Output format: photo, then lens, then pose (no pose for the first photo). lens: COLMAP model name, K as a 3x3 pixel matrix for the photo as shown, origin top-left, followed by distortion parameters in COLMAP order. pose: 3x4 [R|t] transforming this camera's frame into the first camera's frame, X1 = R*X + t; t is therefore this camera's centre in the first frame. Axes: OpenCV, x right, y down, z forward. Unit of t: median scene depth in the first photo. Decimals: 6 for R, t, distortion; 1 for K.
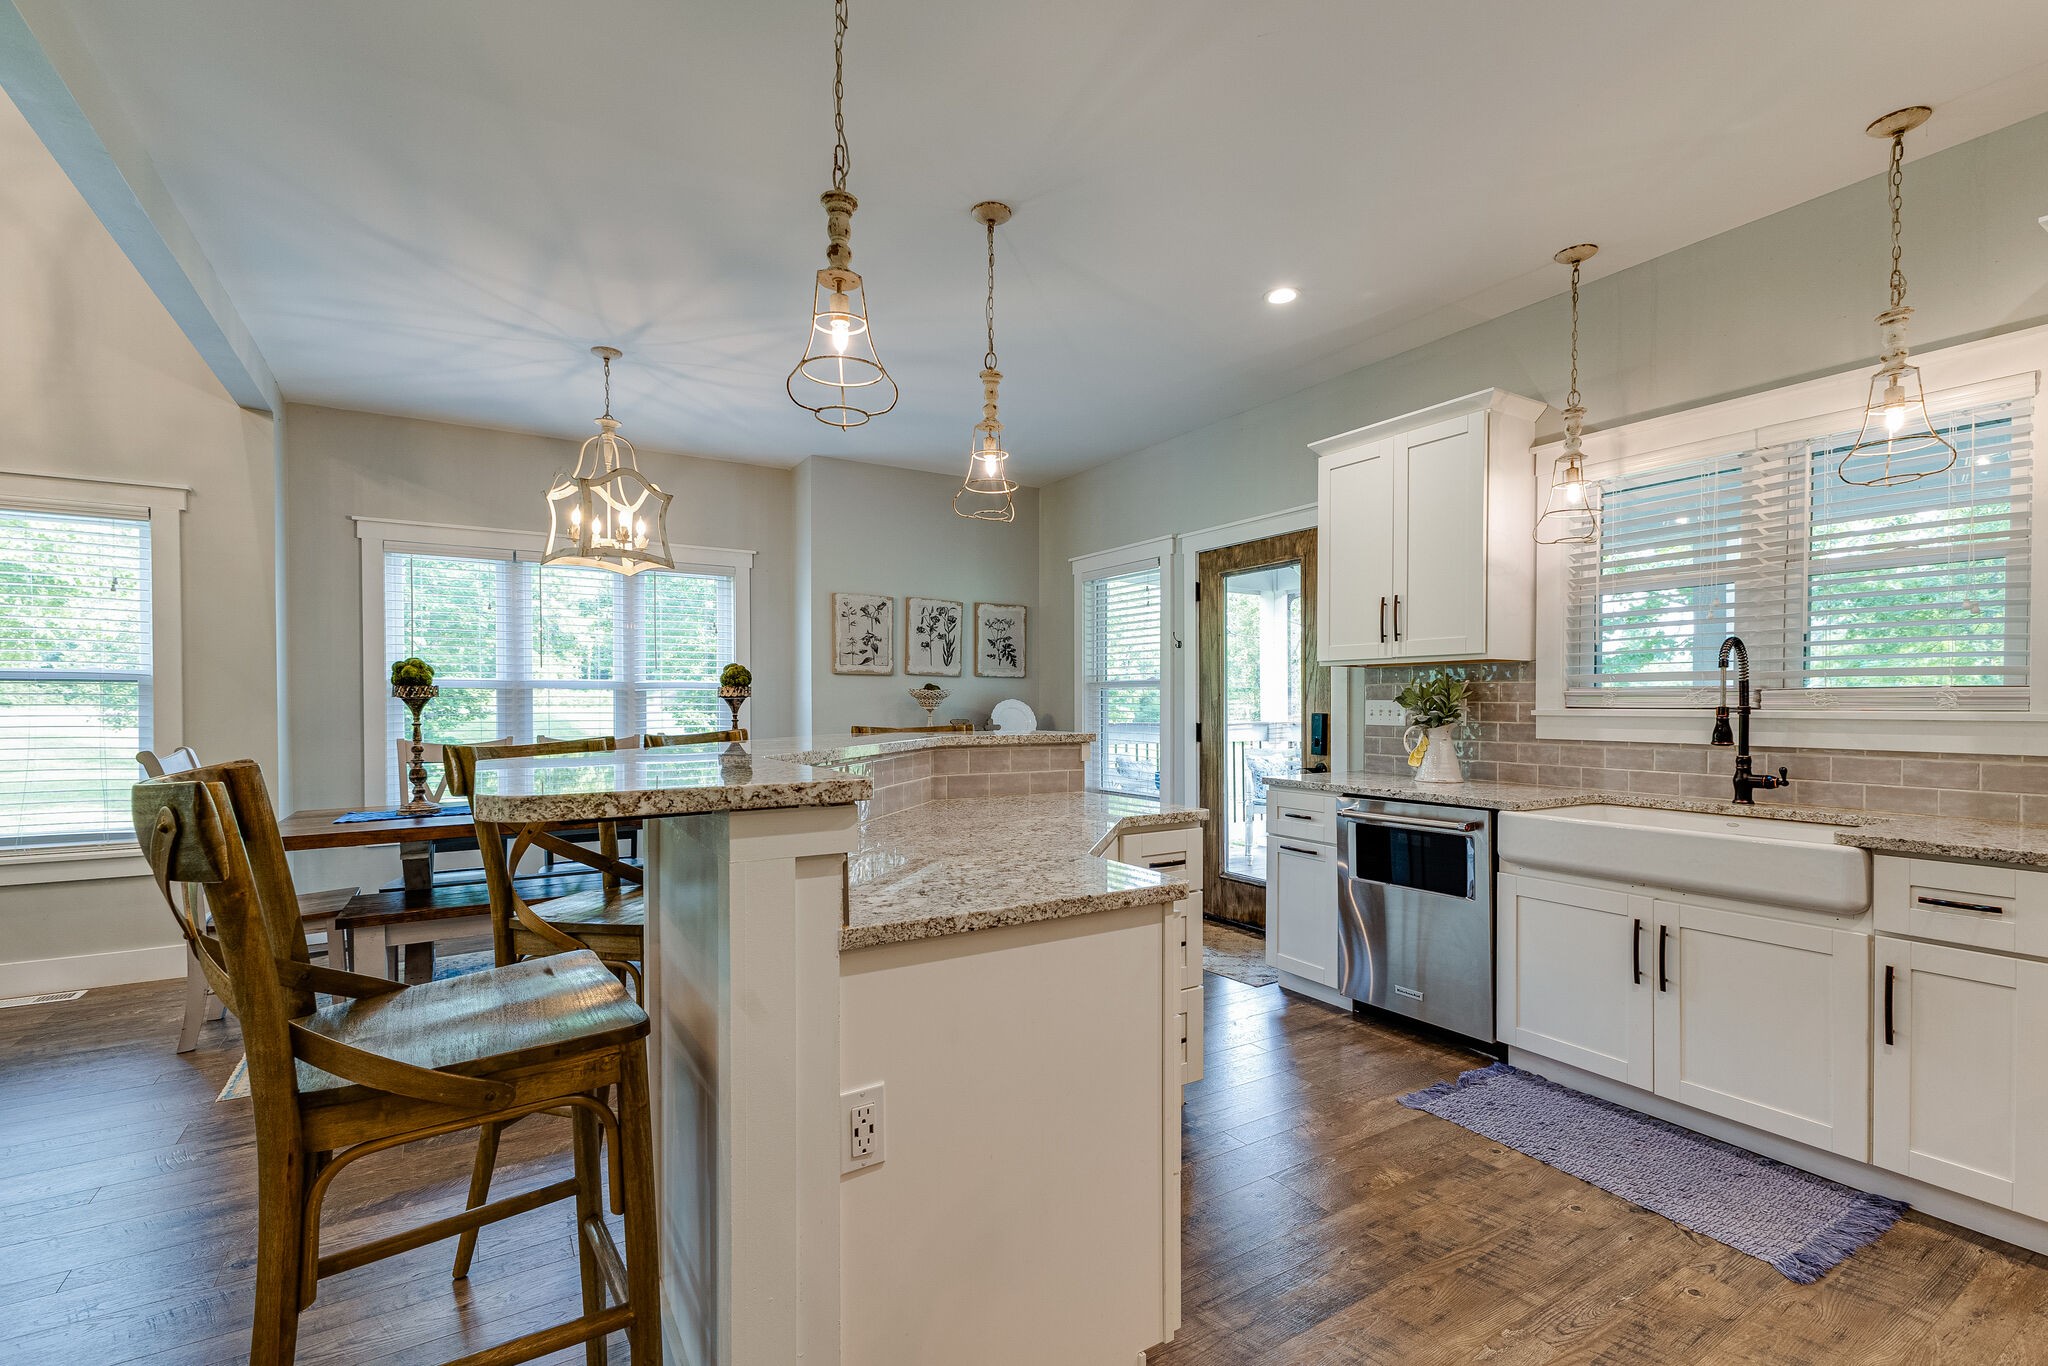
lens RADIAL K [[897.9, 0, 1027.5], [0, 897.9, 710.0], [0, 0, 1]] dist [0.002462, -0.000505]
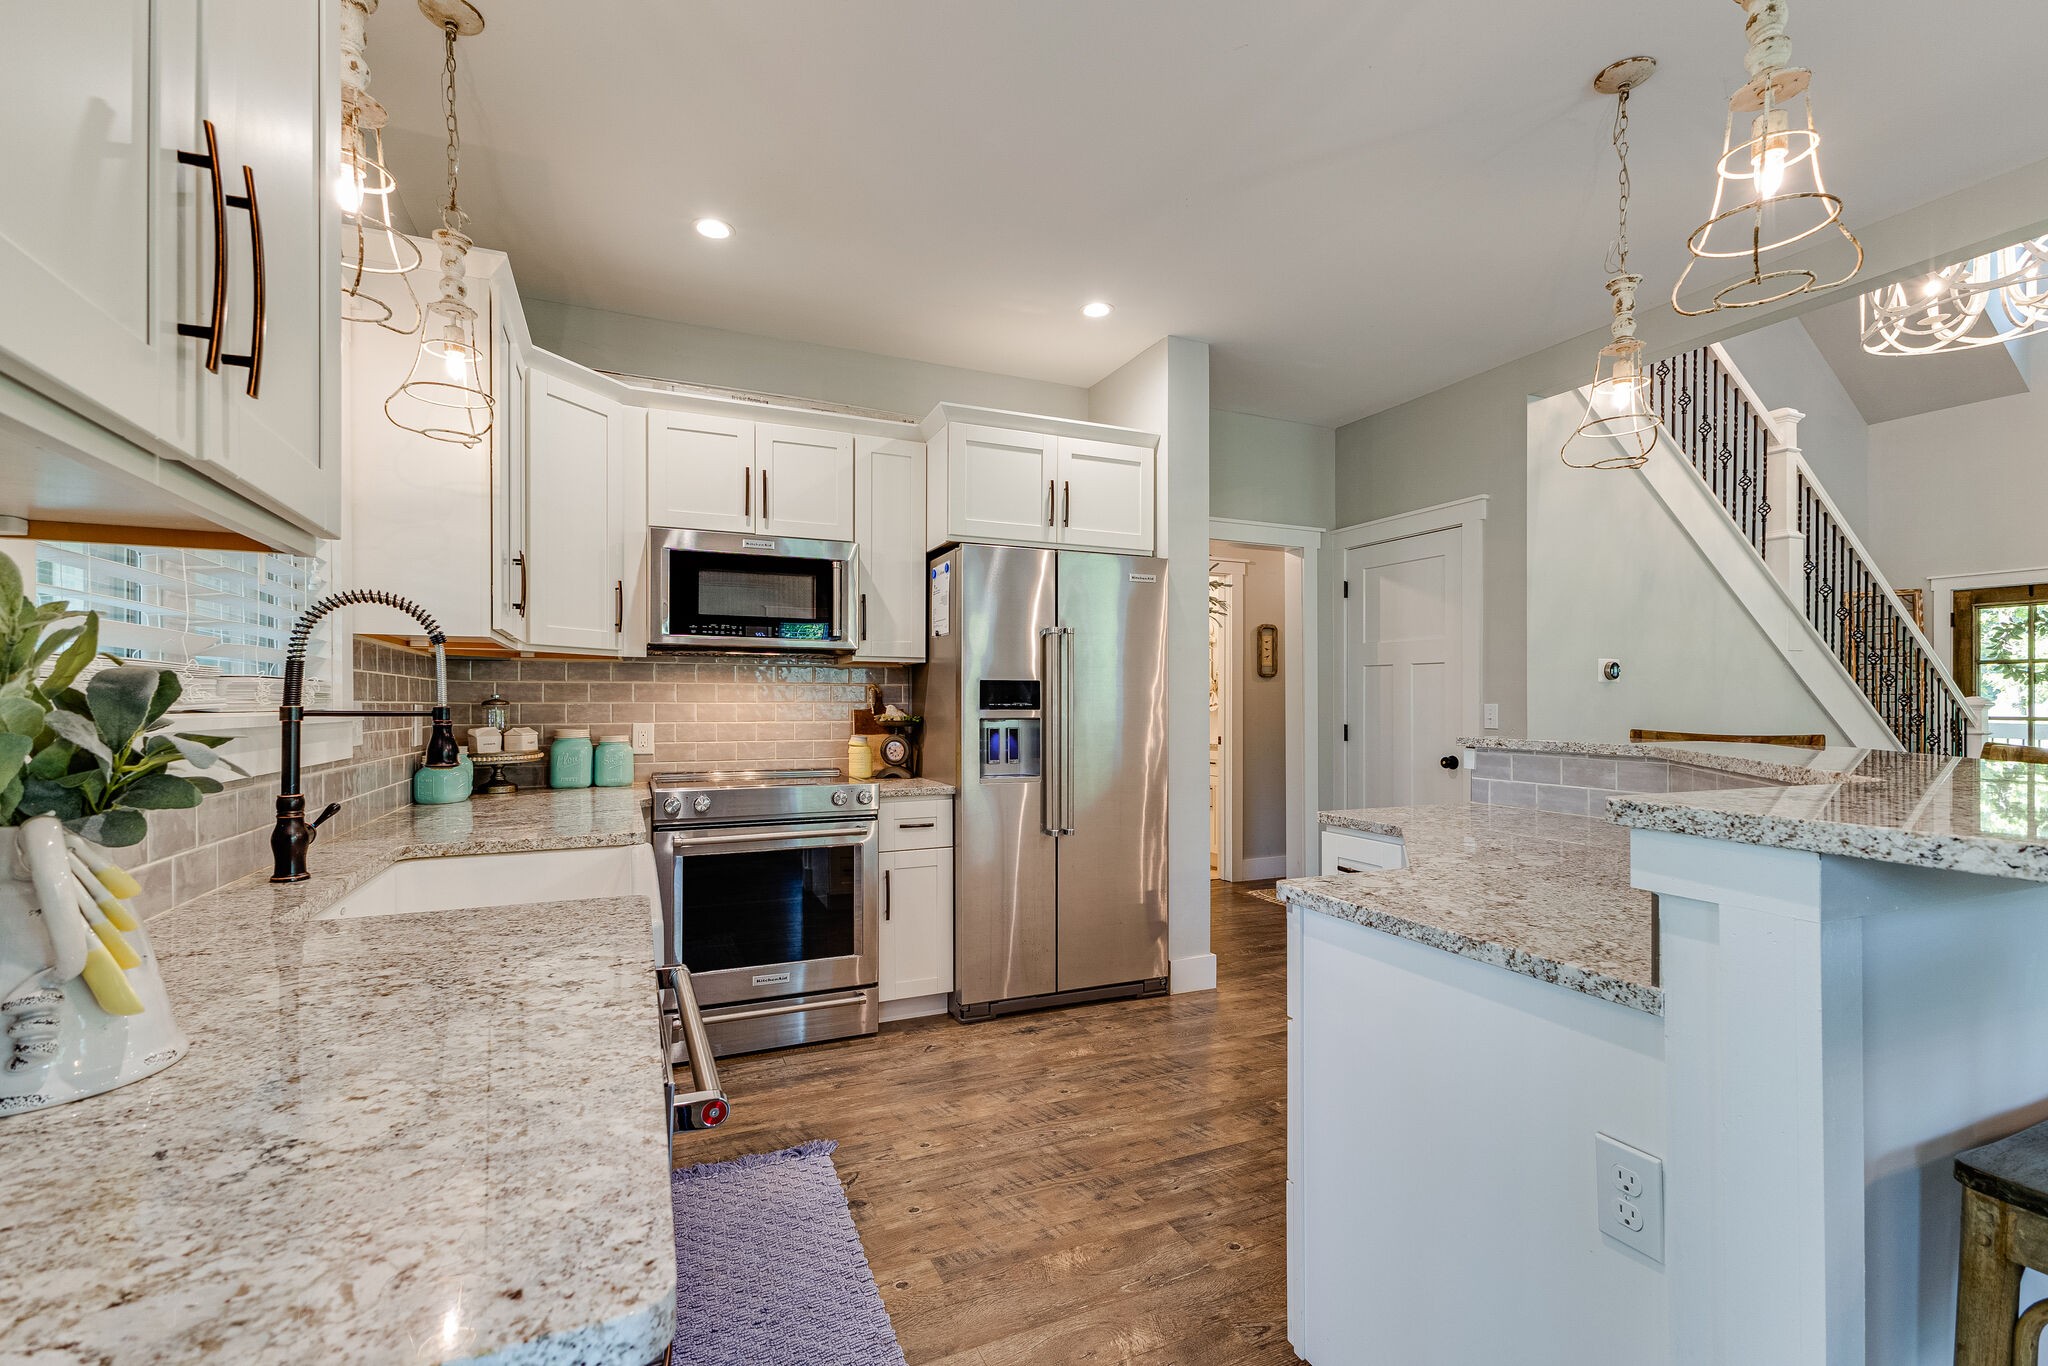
lens RADIAL K [[897.9, 0, 1027.5], [0, 897.9, 710.0], [0, 0, 1]] dist [0.002462, -0.000505]
pose [[-0.989976, 0.001270, 0.141231, 0.163538], [0.002648, 0.999951, 0.009568, -0.004126], [-0.141212, 0.009846, -0.989930, 0.930781]]
